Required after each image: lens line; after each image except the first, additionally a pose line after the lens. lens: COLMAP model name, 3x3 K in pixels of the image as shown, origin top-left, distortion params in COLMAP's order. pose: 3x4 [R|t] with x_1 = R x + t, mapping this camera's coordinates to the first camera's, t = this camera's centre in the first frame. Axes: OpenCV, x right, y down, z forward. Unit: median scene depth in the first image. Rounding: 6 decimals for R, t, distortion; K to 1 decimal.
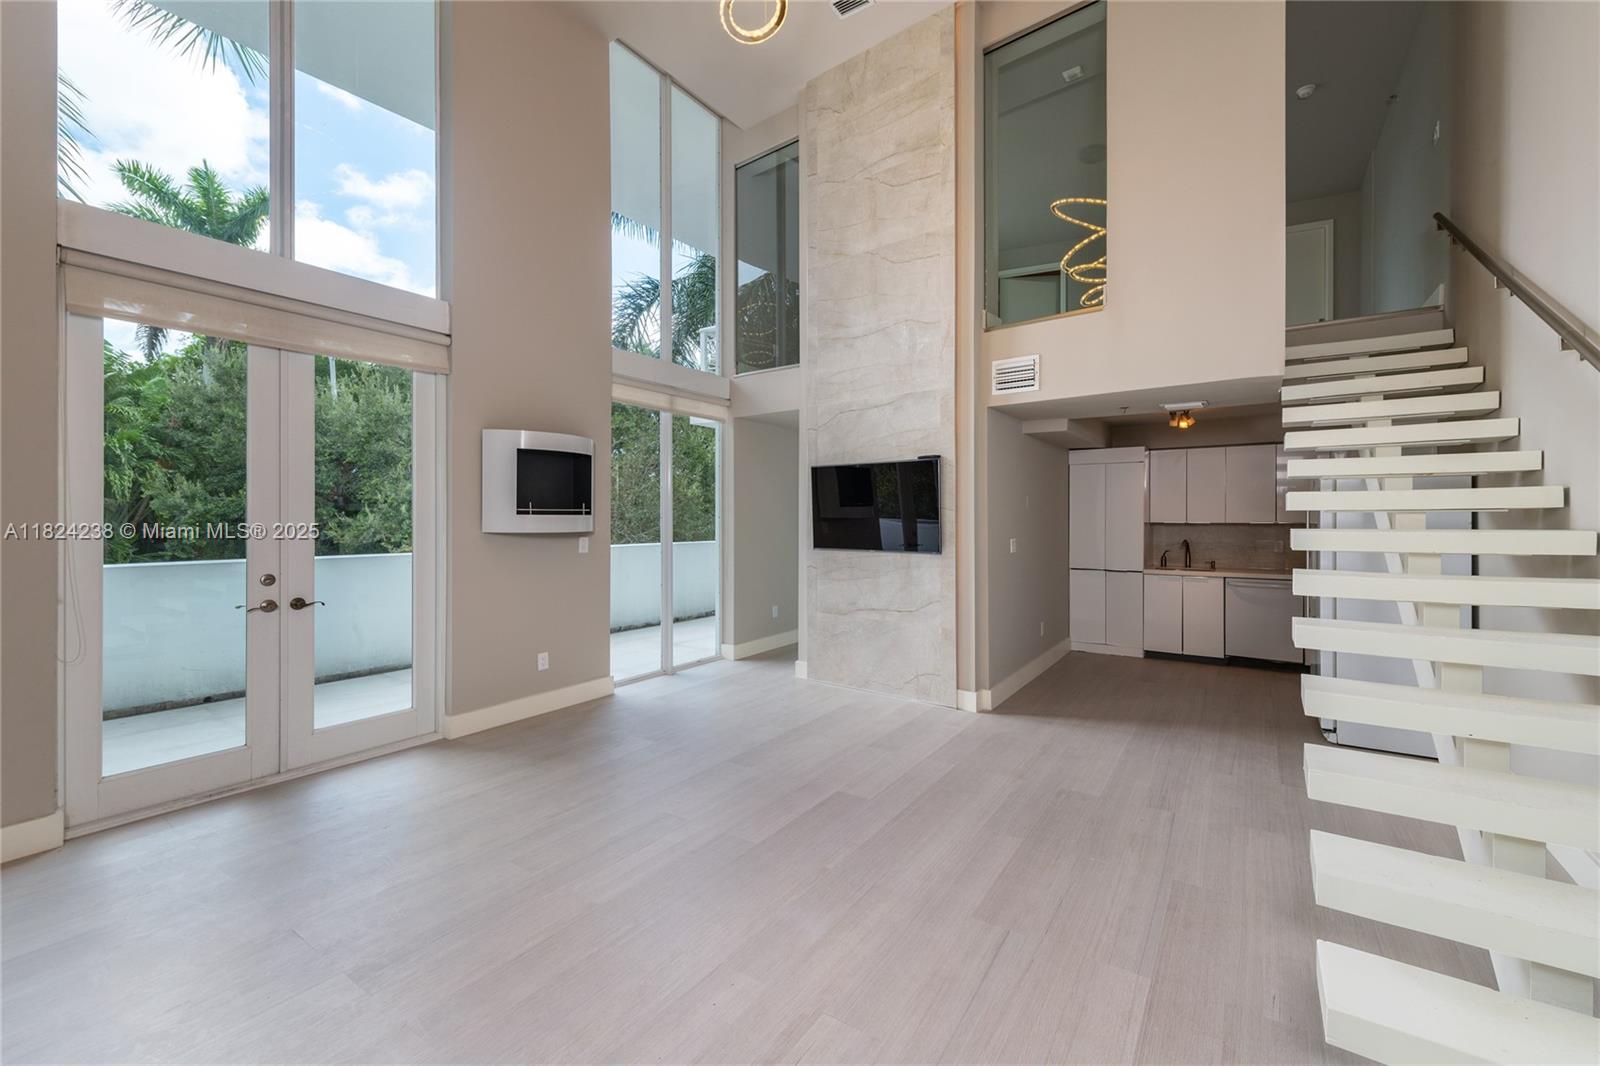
lens RADIAL K [[663.0, 0, 838.7], [0, 663.0, 515.4], [0, 0, 1]] dist [0.024722, -0.000038]
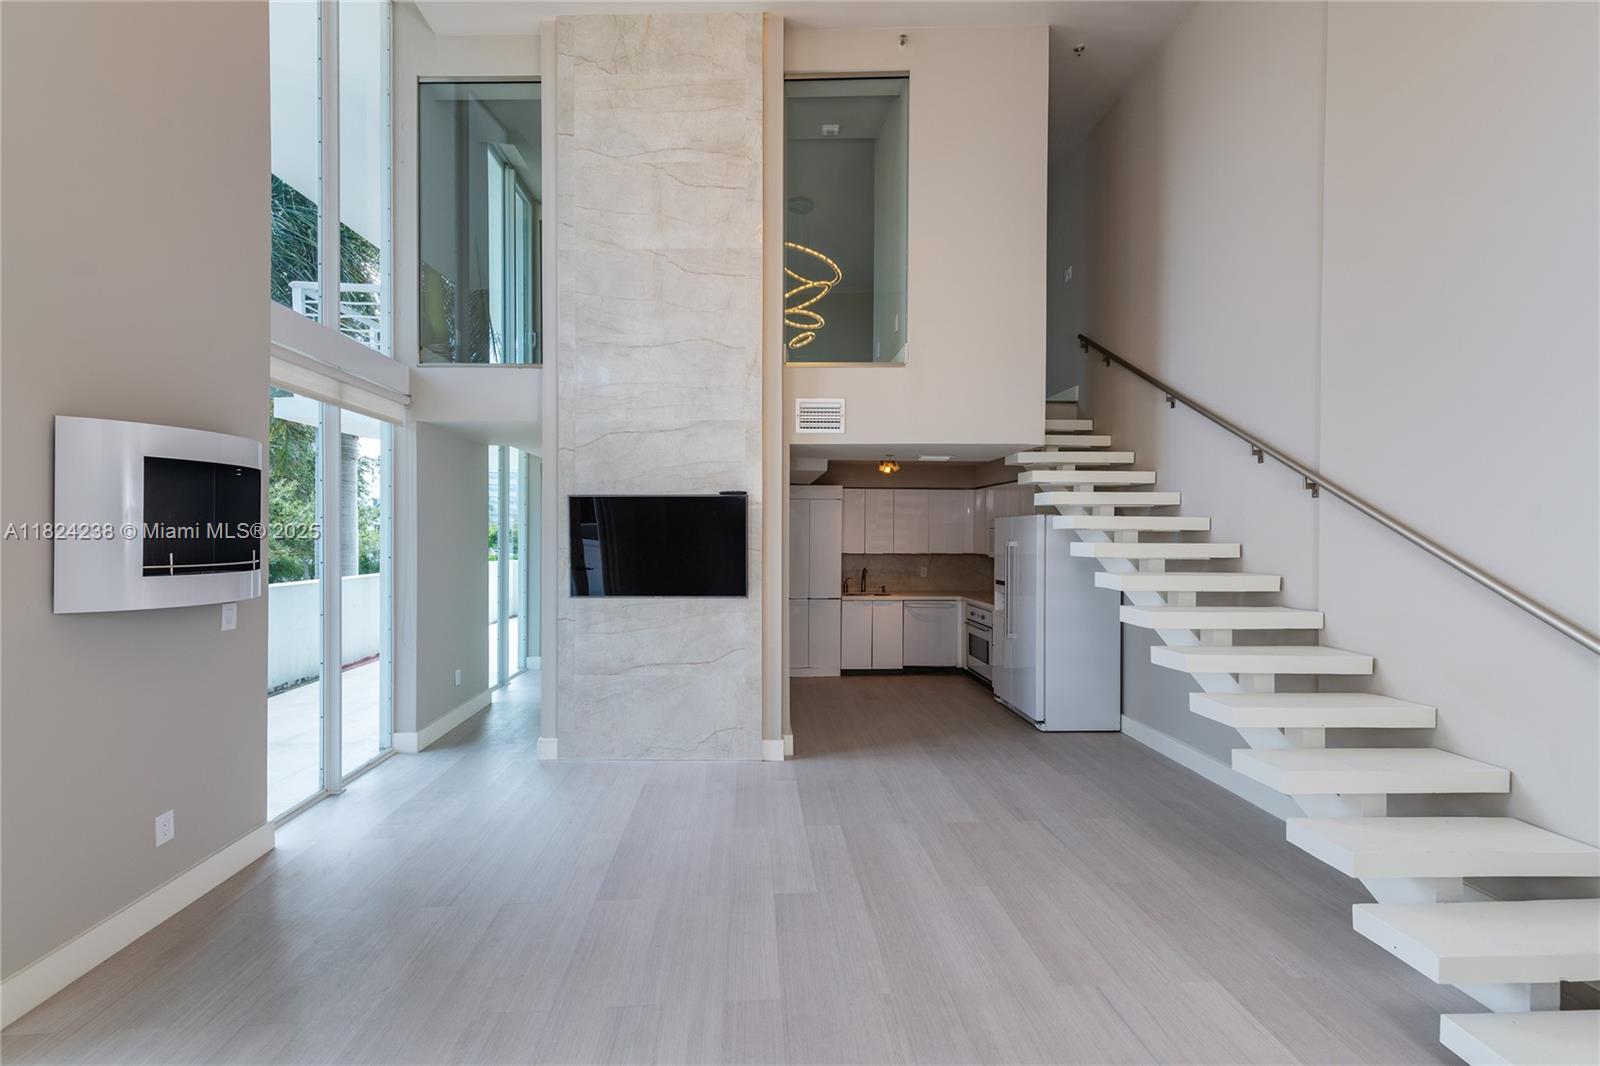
lens RADIAL K [[664.6, 0, 800.0], [0, 664.6, 533.0], [0, 0, 1]] dist [0.023234, -0.000072]
pose [[0.807361, 0.001008, 0.590057, -0.329676], [-0.003130, 0.999992, 0.002573, -0.035074], [-0.590050, -0.003924, 0.807357, 0.198465]]
